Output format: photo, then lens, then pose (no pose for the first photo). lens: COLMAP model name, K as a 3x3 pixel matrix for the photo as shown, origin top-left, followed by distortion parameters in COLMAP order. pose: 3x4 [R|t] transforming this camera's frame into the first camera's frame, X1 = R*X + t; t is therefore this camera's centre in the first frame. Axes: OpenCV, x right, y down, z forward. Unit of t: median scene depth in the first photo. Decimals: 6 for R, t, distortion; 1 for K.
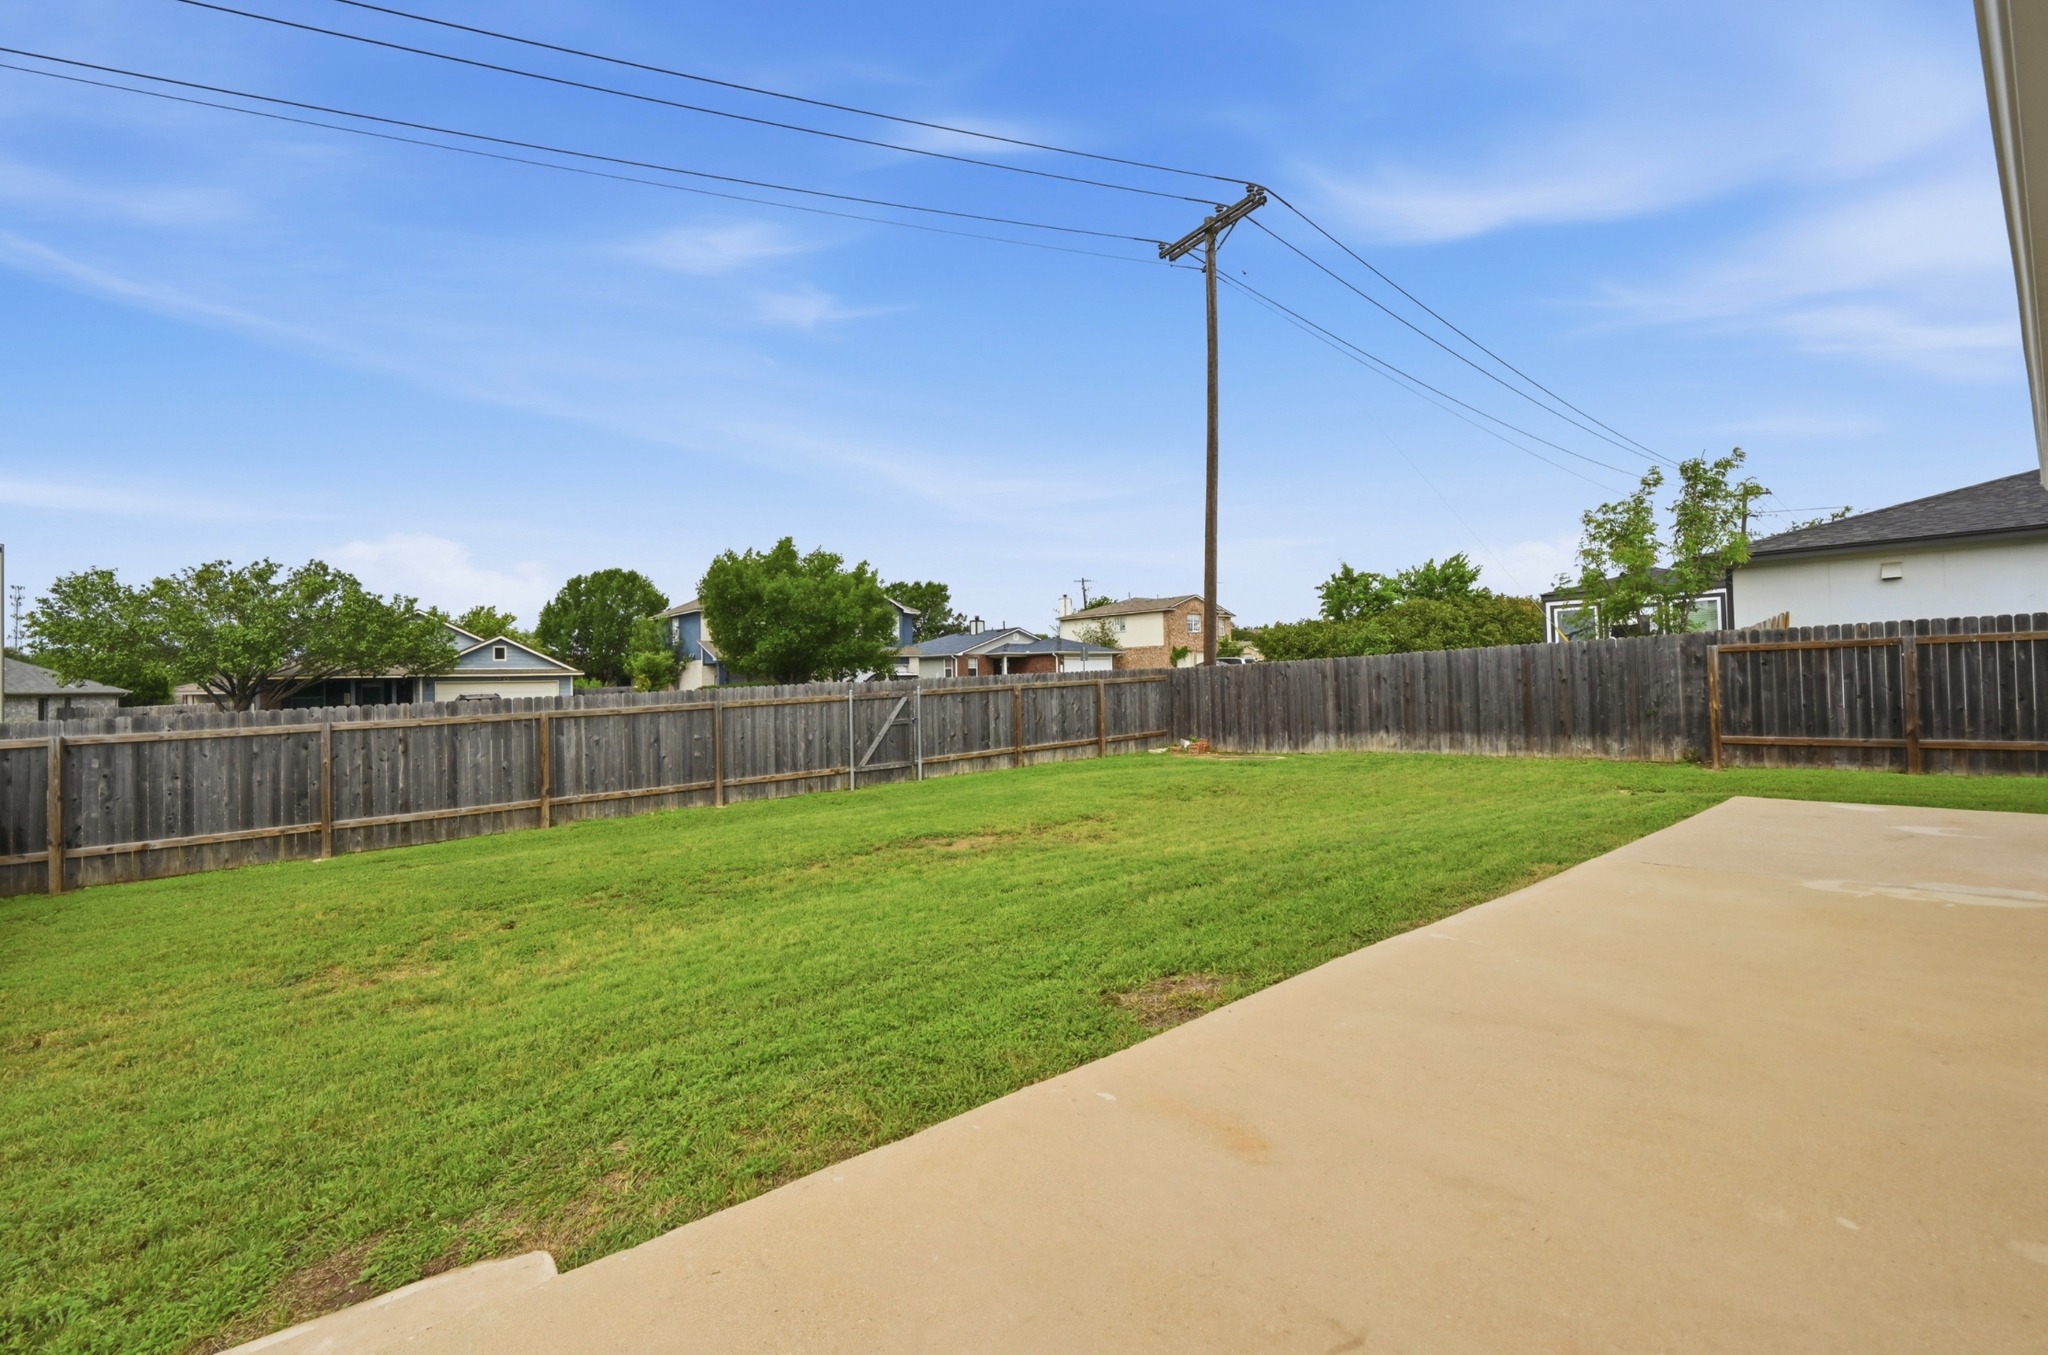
lens RADIAL K [[870.7, 0, 1009.9], [0, 870.7, 666.3], [0, 0, 1]] dist [-0.003686, 0.000183]
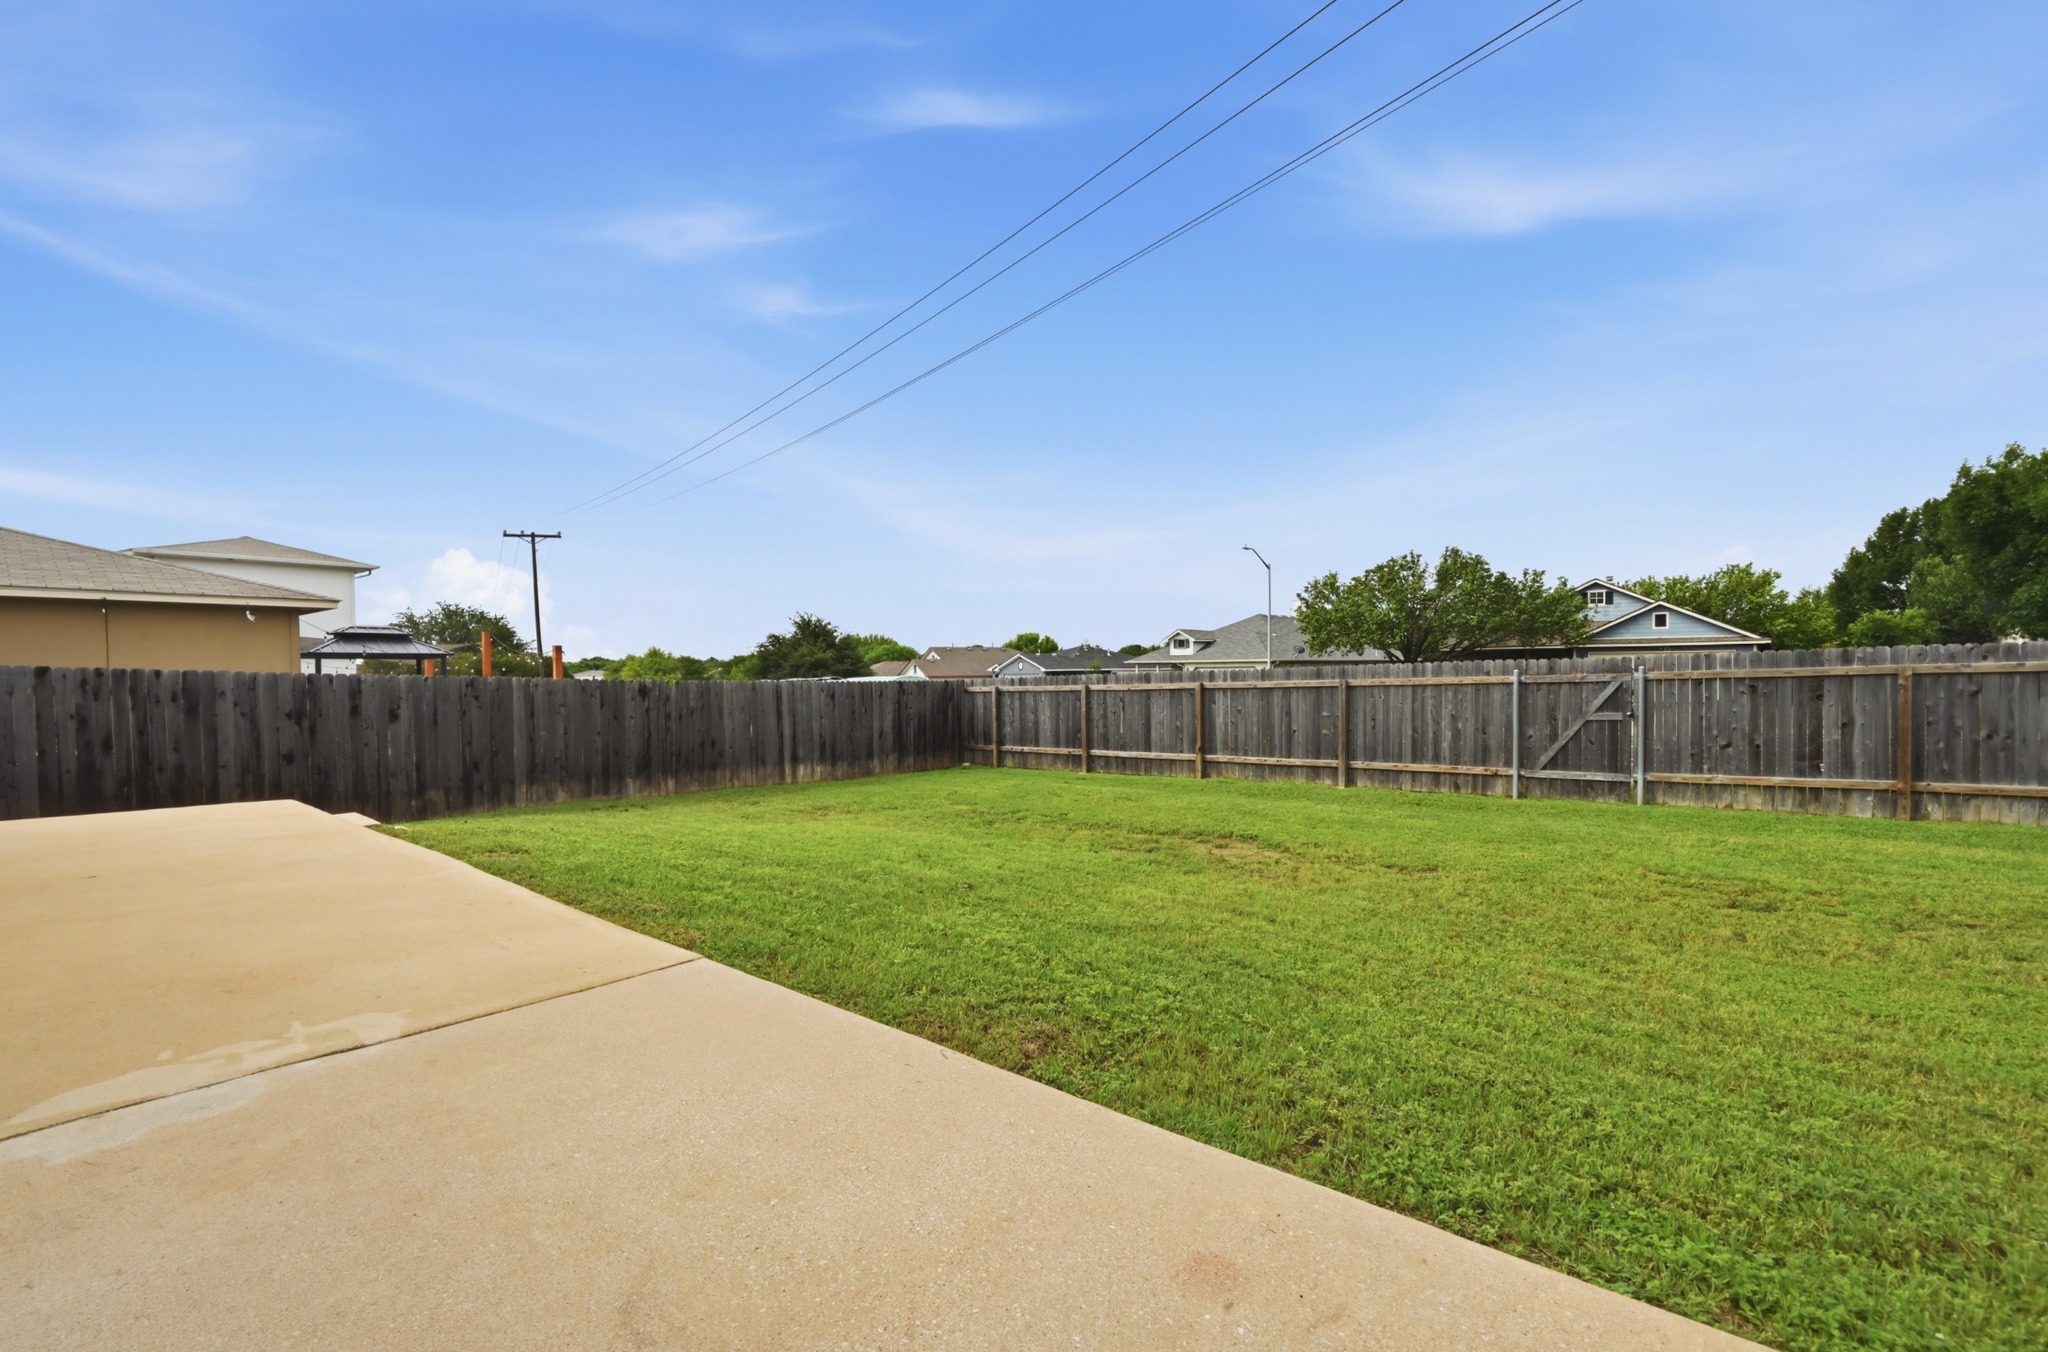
lens RADIAL K [[870.7, 0, 1017.1], [0, 870.7, 684.2], [0, 0, 1]] dist [-0.003686, 0.000183]
pose [[0.189523, 0.037086, -0.981176, 0.508268], [0.021771, 0.998882, 0.041960, -0.002311], [0.981635, -0.029313, 0.188504, 0.437646]]
